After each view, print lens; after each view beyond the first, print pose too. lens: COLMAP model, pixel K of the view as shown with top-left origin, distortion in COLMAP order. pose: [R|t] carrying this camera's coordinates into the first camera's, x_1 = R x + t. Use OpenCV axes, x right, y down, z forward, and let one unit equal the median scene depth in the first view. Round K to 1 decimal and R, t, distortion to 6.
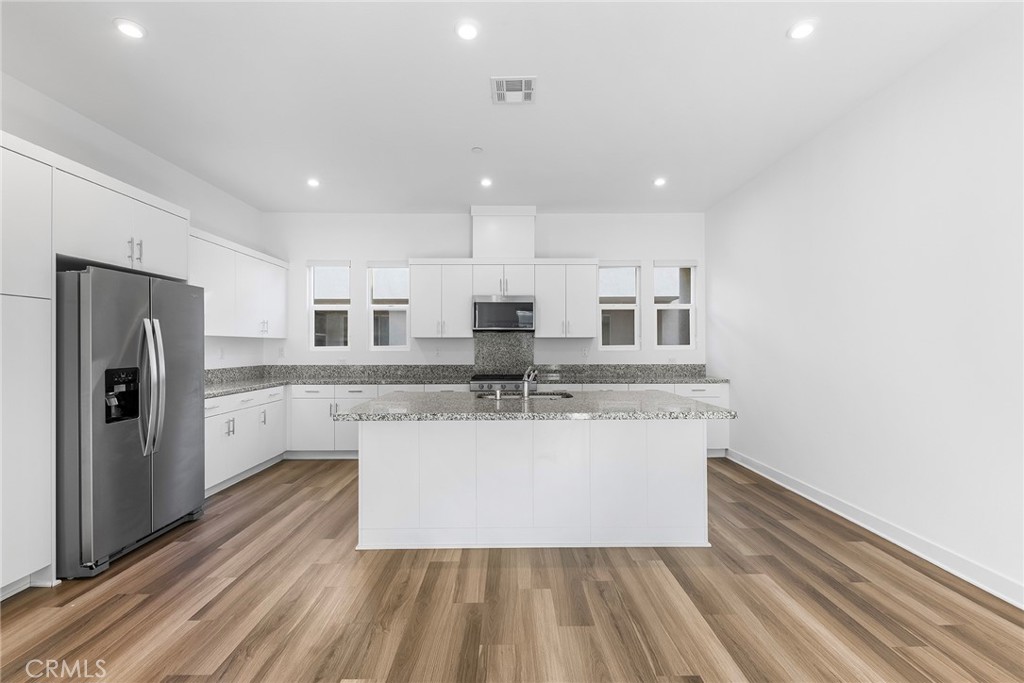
lens RADIAL K [[405.6, 0, 518.2], [0, 405.6, 344.9], [0, 0, 1]] dist [0.002758, -0.000742]
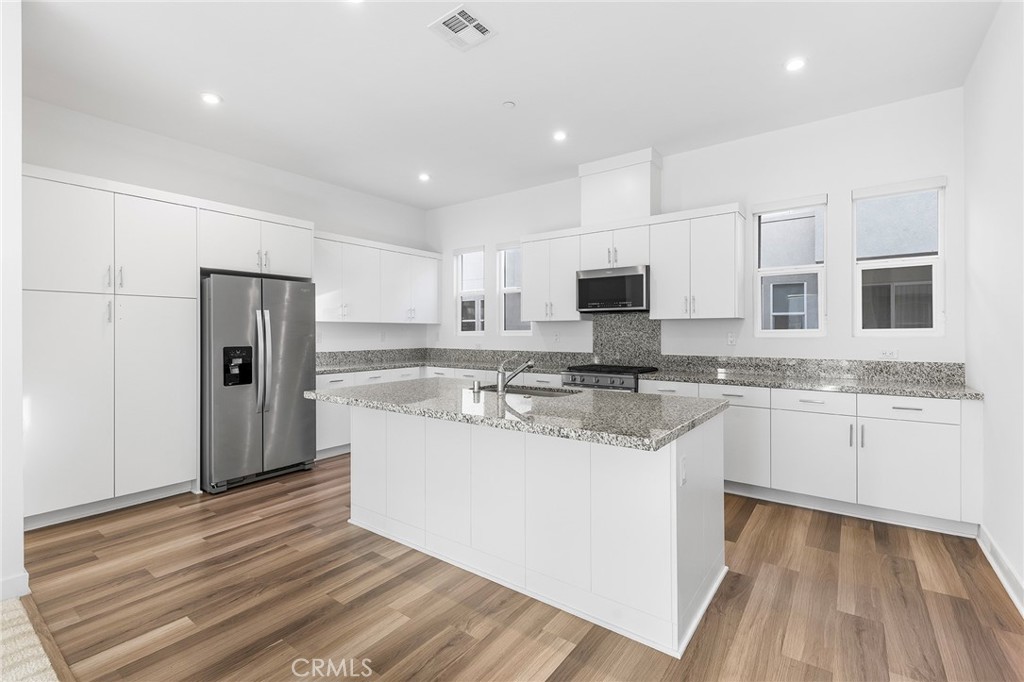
lens RADIAL K [[454.8, 0, 536.4], [0, 454.8, 334.6], [0, 0, 1]] dist [0.004874, -0.000701]
pose [[0.812853, 0.003873, -0.582456, 0.385413], [0.001471, 0.999961, 0.008702, 0.002702], [0.582467, -0.007930, 0.812816, 0.179501]]
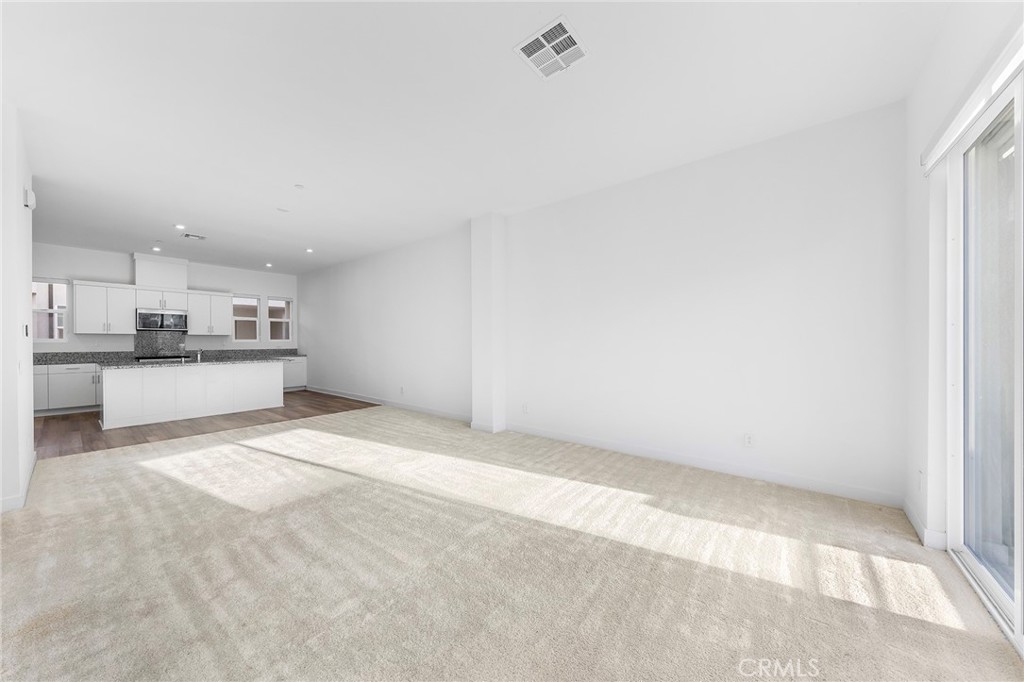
lens RADIAL K [[358.0, 0, 514.2], [0, 358.0, 343.7], [0, 0, 1]] dist [0.011661, -0.001569]
pose [[0.630408, -0.004729, 0.776249, -0.296392], [0.009181, 0.999957, -0.001364, 0.038233], [-0.776209, 0.007987, 0.630425, -1.137885]]
